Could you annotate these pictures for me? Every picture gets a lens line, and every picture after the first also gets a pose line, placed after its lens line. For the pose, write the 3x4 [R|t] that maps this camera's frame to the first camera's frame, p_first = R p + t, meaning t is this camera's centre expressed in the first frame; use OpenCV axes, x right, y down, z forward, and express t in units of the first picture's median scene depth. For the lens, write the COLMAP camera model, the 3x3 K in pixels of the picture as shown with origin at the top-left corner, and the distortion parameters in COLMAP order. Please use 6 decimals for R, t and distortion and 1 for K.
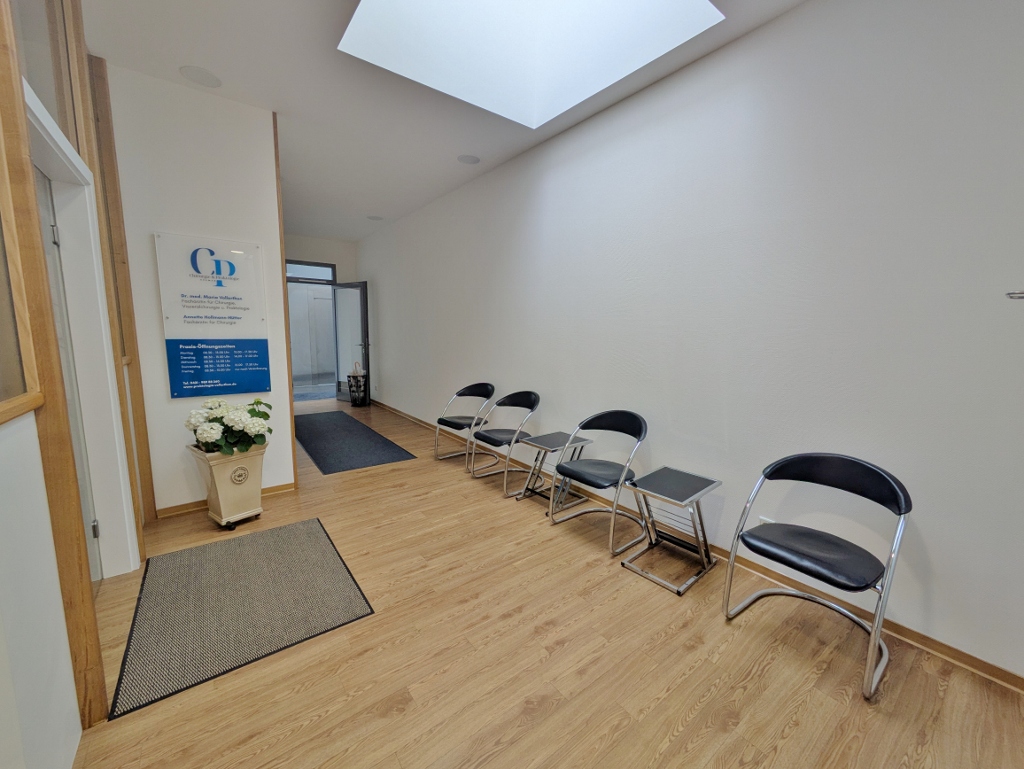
lens RADIAL K [[406.3, 0, 511.0], [0, 406.3, 387.7], [0, 0, 1]] dist [0.001669, 0.000650]
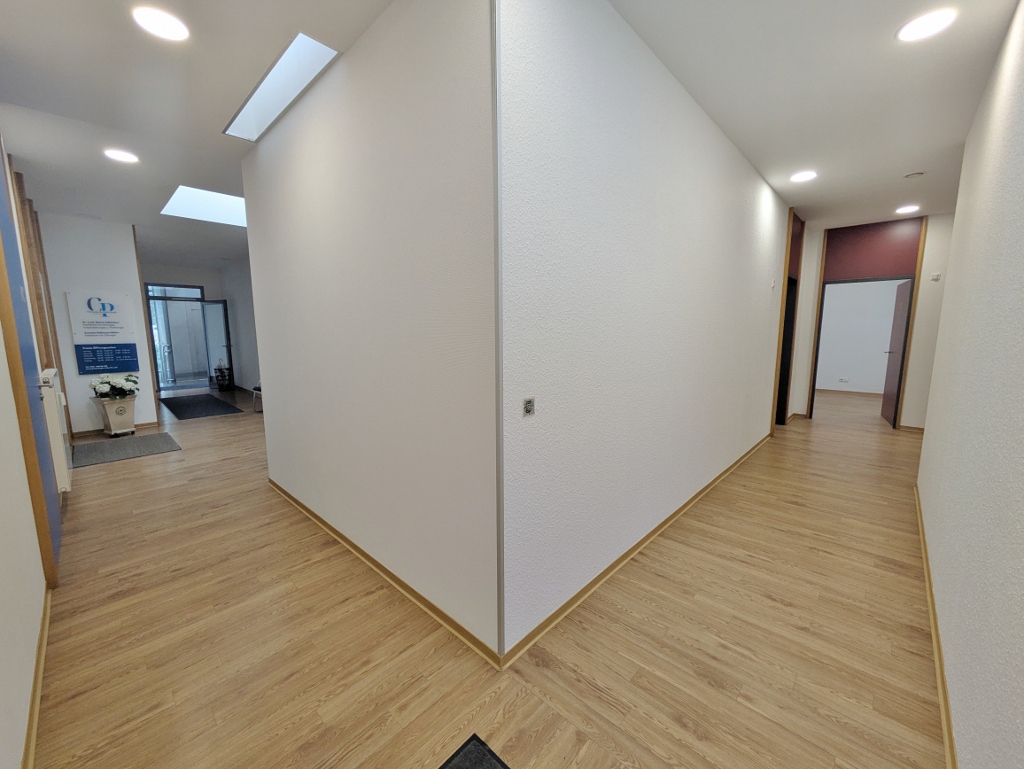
lens RADIAL K [[406.3, 0, 512.4], [0, 406.3, 387.1], [0, 0, 1]] dist [0.001669, 0.000650]
pose [[0.986339, -0.042507, 0.159148, 0.872751], [0.041999, 0.999096, 0.006558, 0.154586], [-0.159283, 0.000216, 0.987233, -1.220878]]
